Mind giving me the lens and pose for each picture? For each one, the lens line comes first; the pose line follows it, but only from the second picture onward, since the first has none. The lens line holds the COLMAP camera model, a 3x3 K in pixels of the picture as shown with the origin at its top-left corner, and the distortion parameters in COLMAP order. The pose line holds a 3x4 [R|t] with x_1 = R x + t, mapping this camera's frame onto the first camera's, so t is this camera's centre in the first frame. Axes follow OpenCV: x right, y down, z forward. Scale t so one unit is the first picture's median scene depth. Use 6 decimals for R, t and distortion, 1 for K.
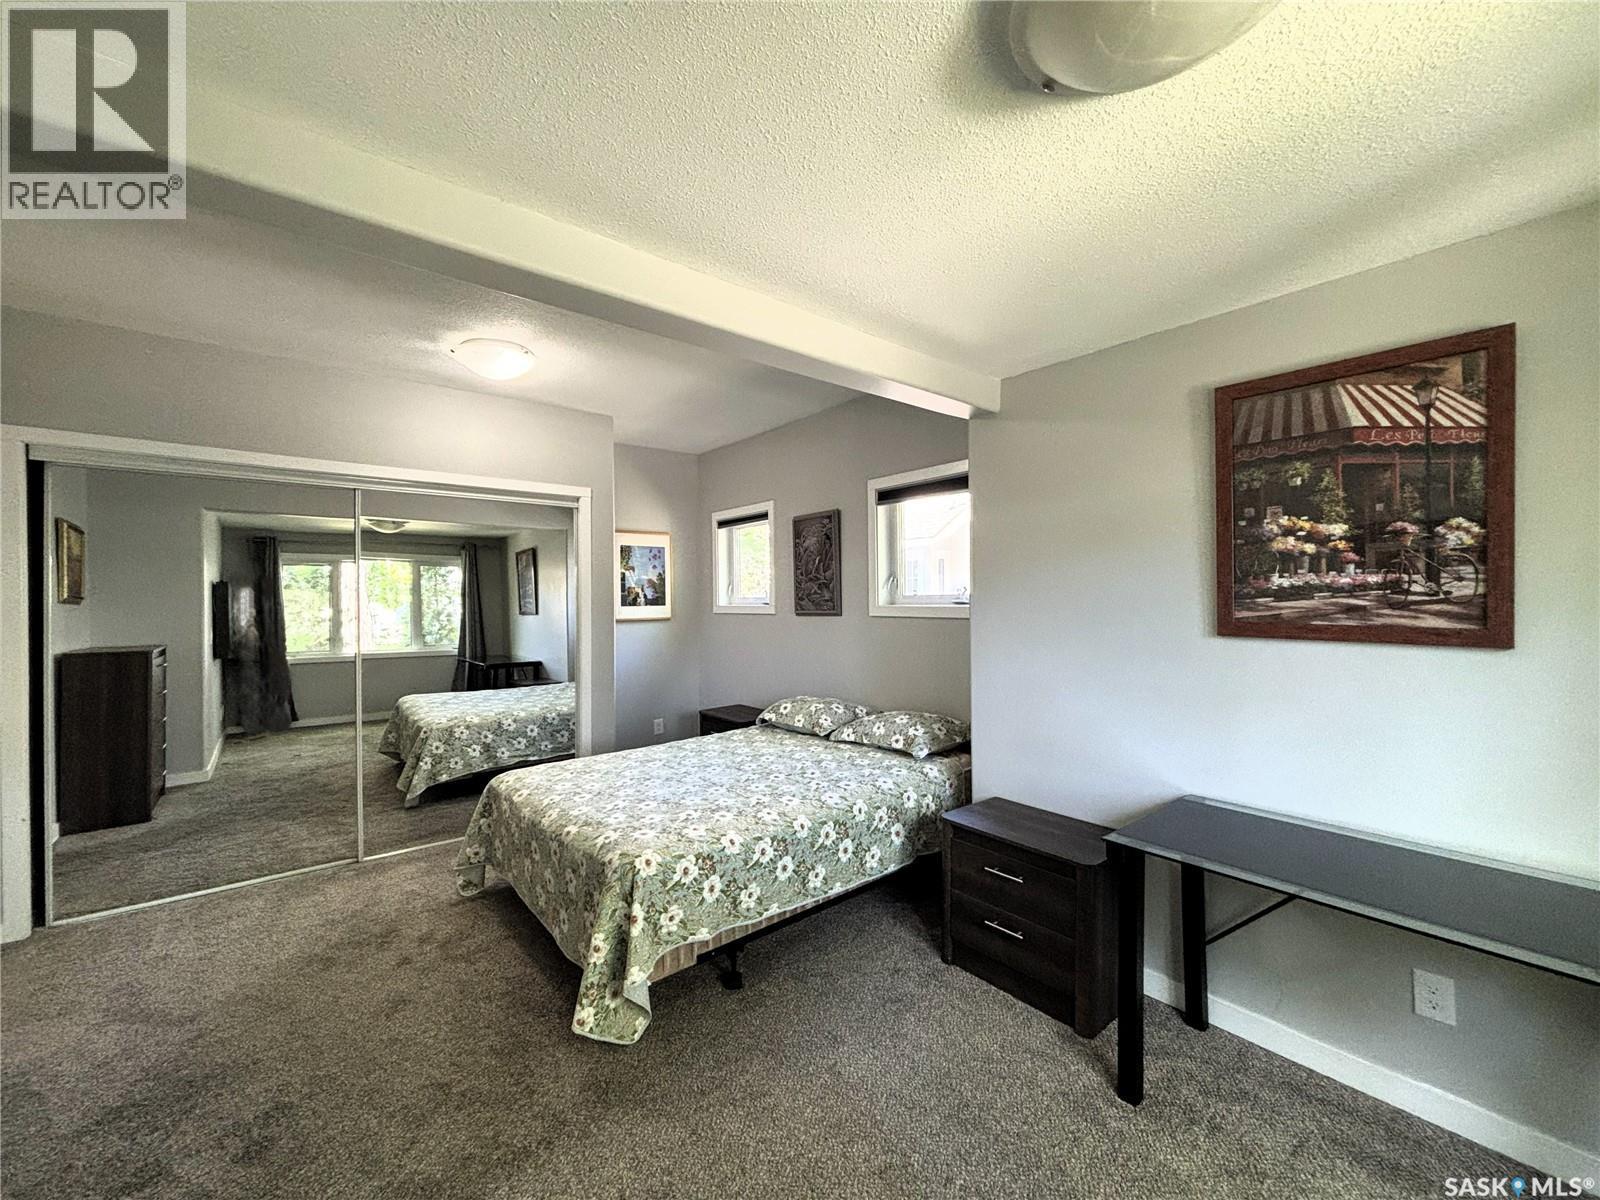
lens RADIAL K [[643.0, 0, 808.5], [0, 643.0, 599.7], [0, 0, 1]] dist [0.000521, -0.000019]
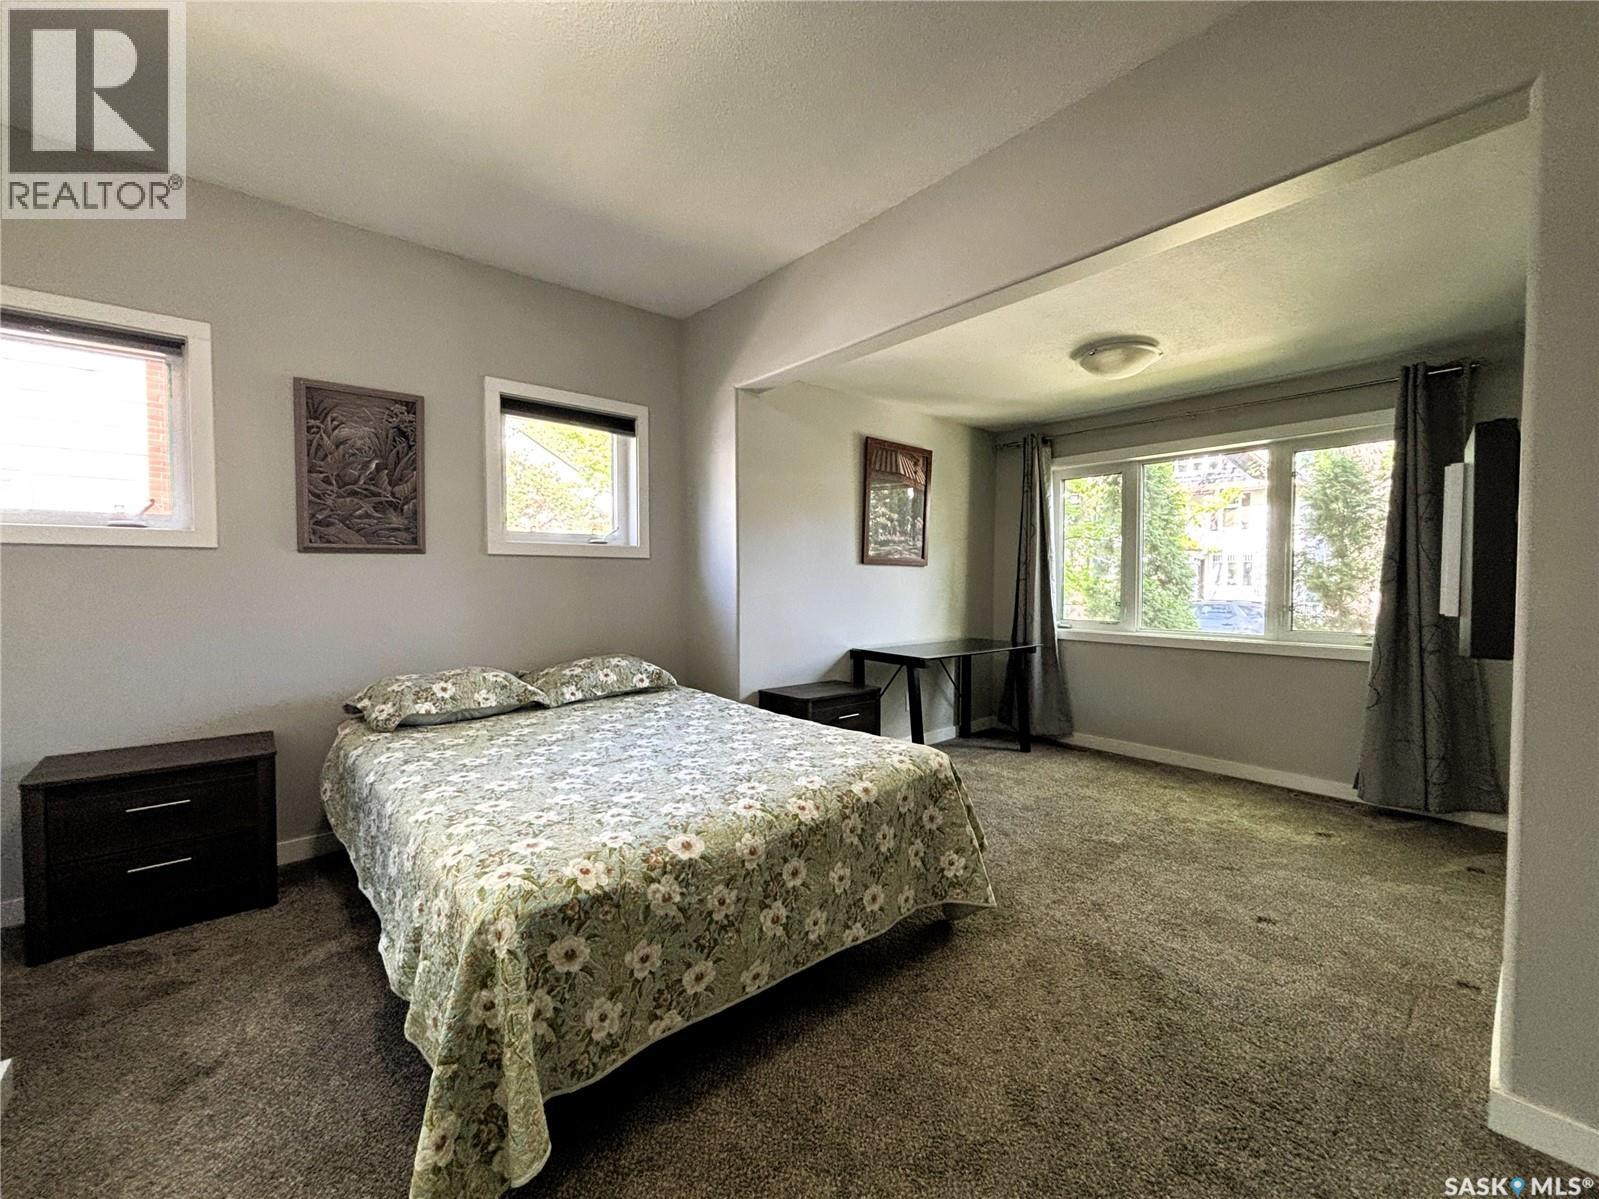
lens RADIAL K [[642.6, 0, 808.0], [0, 642.6, 599.2], [0, 0, 1]] dist [0.000521, -0.000019]
pose [[-0.024441, -0.029101, 0.999278, -0.834431], [-0.002303, 0.999575, 0.029053, 0.068272], [-0.999699, -0.001592, -0.024497, 0.772522]]
